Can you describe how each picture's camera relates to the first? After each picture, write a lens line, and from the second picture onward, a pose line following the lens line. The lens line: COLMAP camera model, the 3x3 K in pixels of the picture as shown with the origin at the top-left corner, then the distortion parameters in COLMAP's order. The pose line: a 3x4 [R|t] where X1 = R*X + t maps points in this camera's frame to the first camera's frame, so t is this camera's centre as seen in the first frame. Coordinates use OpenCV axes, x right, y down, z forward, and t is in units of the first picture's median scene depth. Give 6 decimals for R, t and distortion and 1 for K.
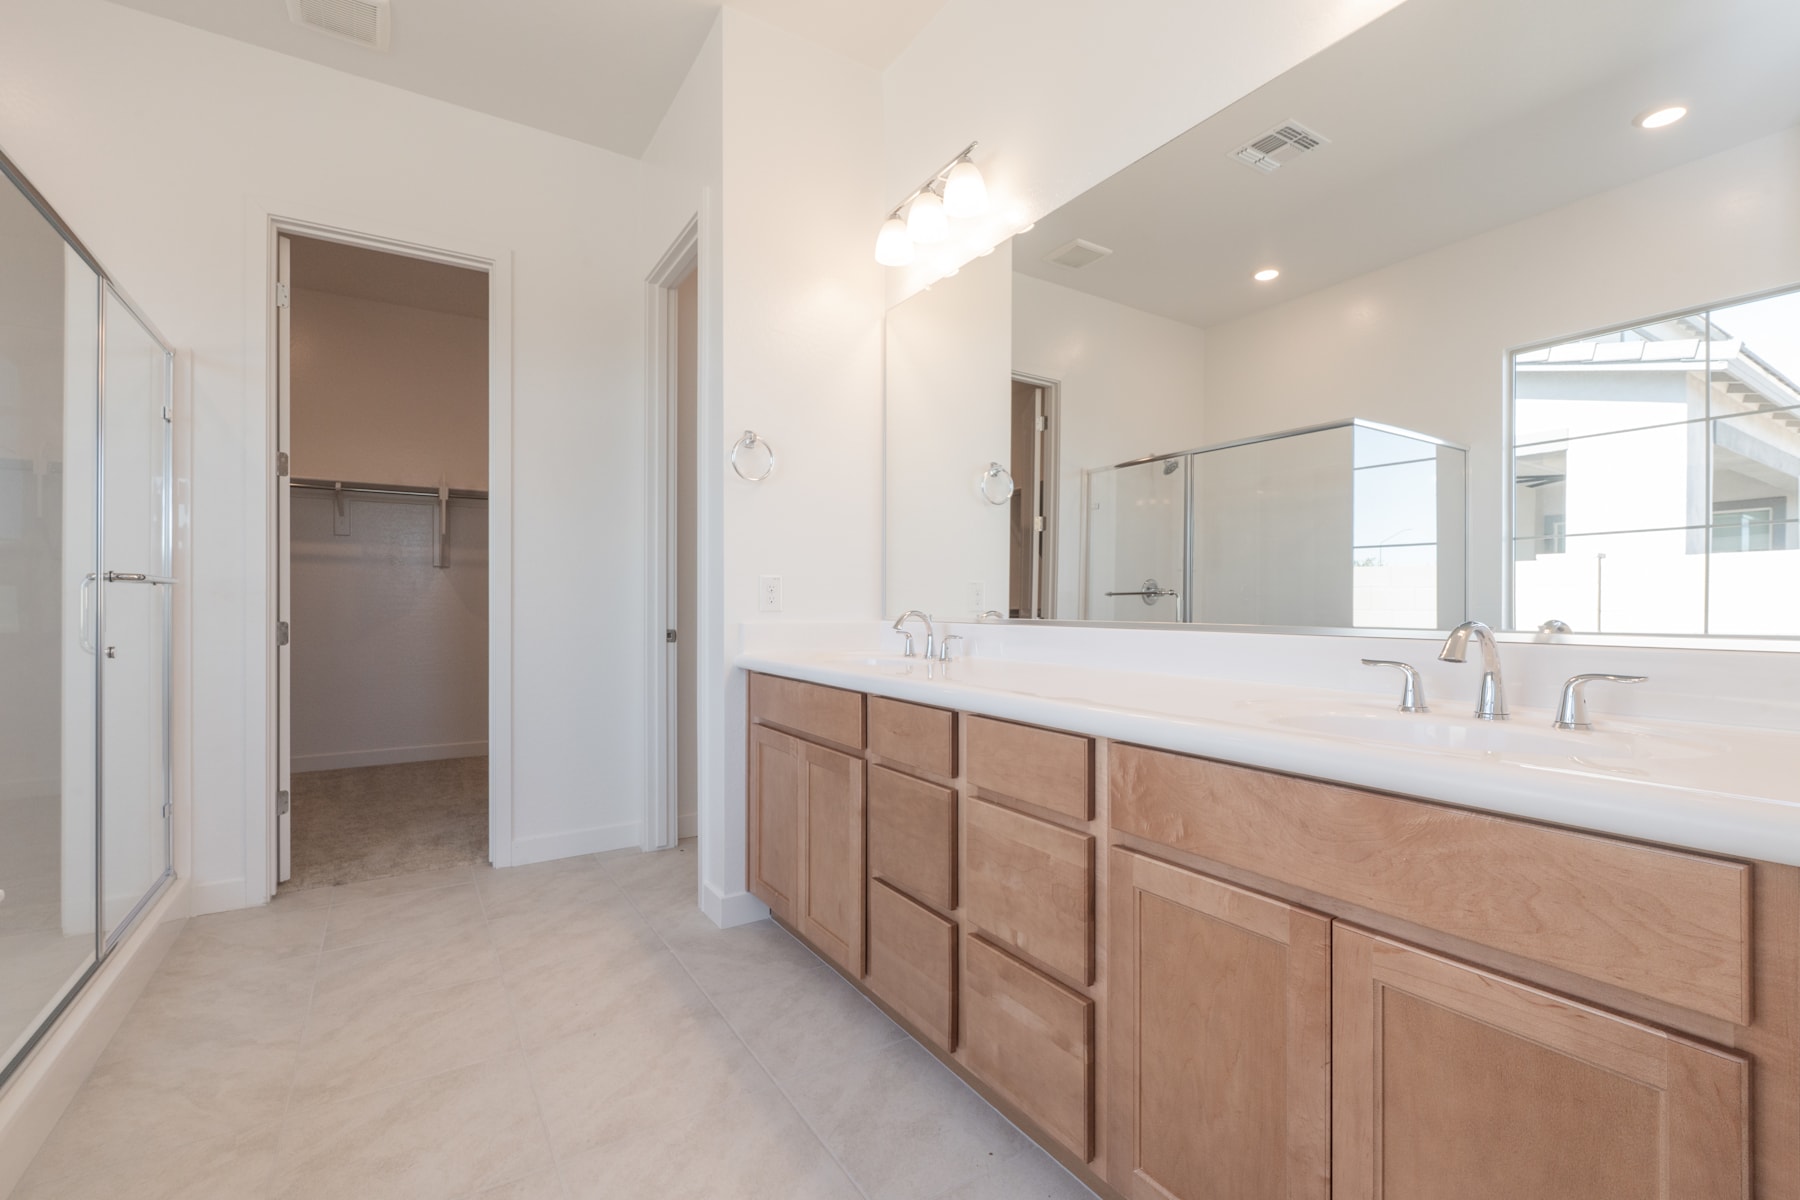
lens RADIAL K [[775.8, 0, 901.3], [0, 775.8, 602.4], [0, 0, 1]] dist [-0.007072, -0.000366]
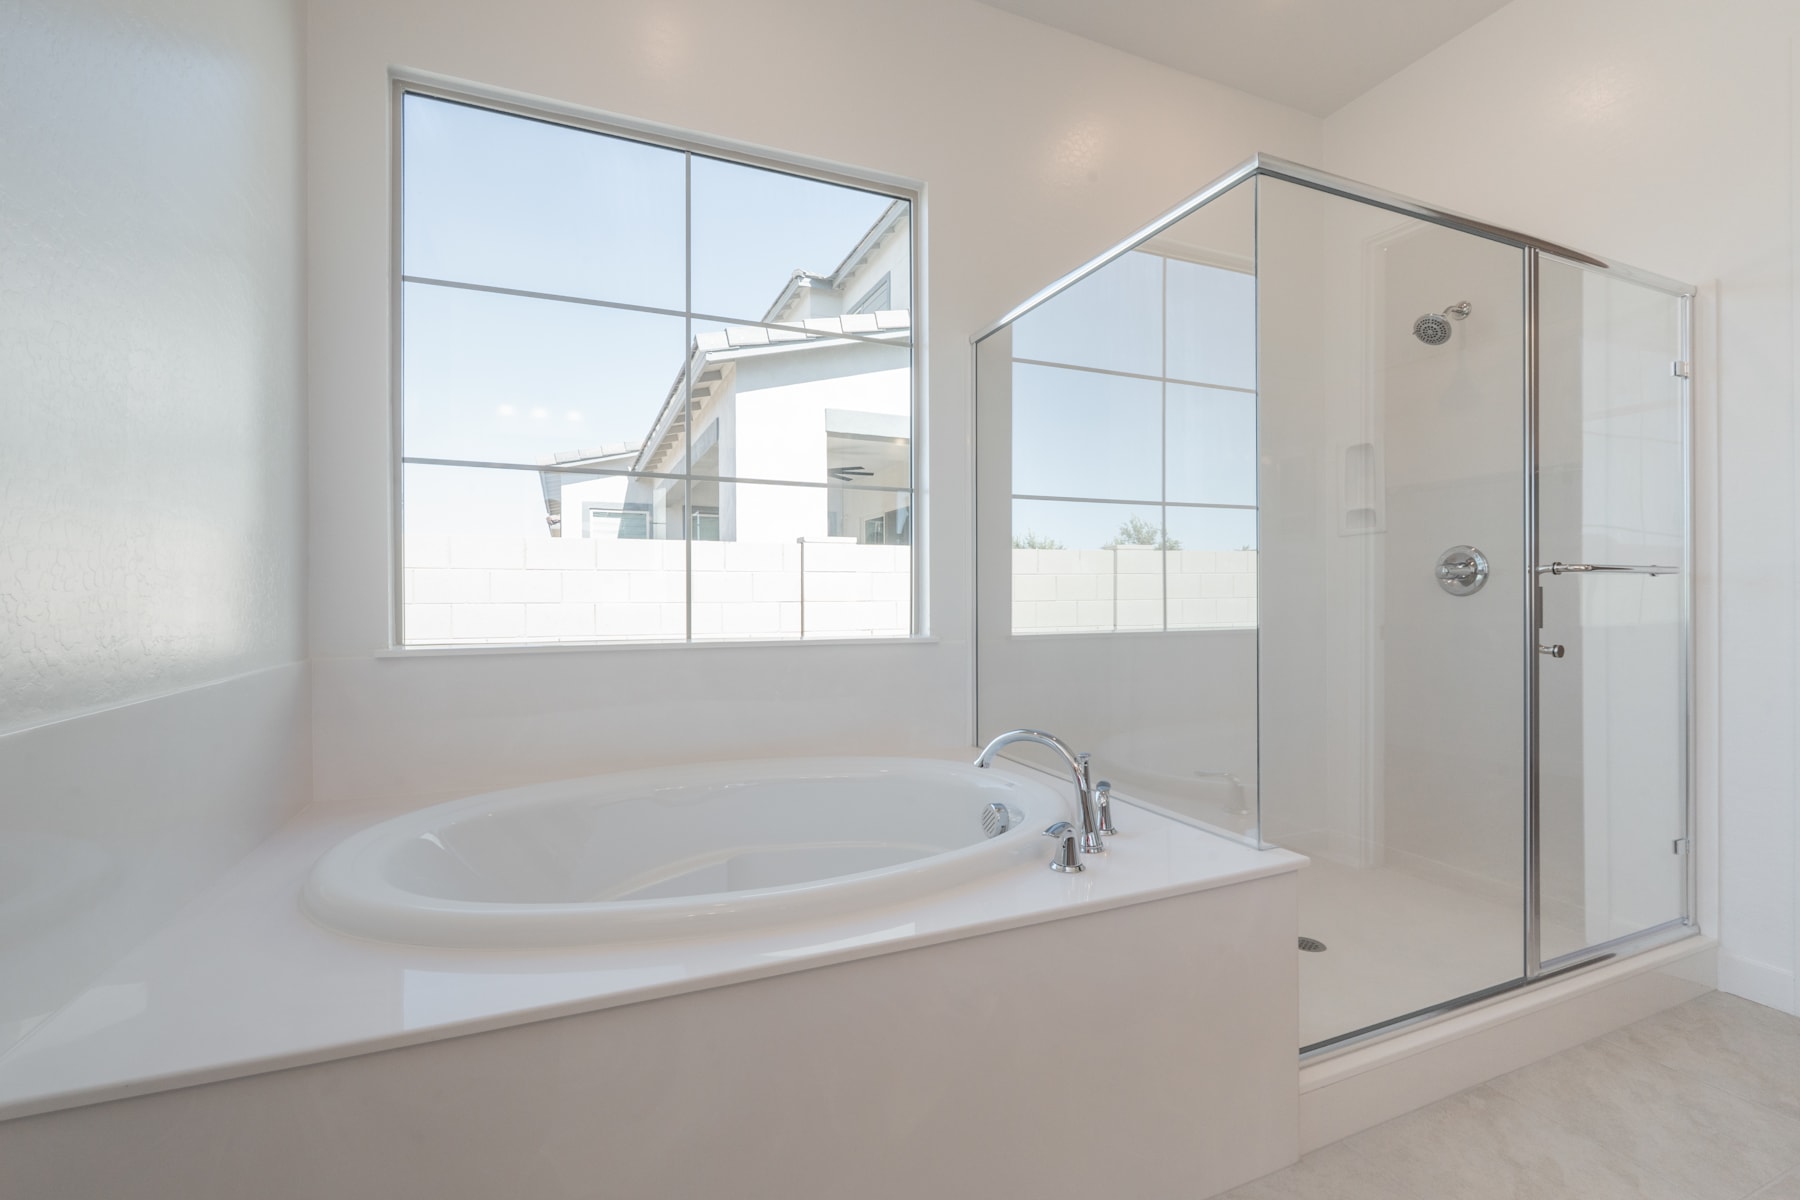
lens RADIAL K [[775.8, 0, 905.2], [0, 775.8, 592.6], [0, 0, 1]] dist [-0.007072, -0.000366]
pose [[-0.175106, -0.002393, -0.984547, 0.013280], [-0.001111, 0.999997, -0.002233, -0.000886], [0.984549, 0.000702, -0.175108, 0.346313]]
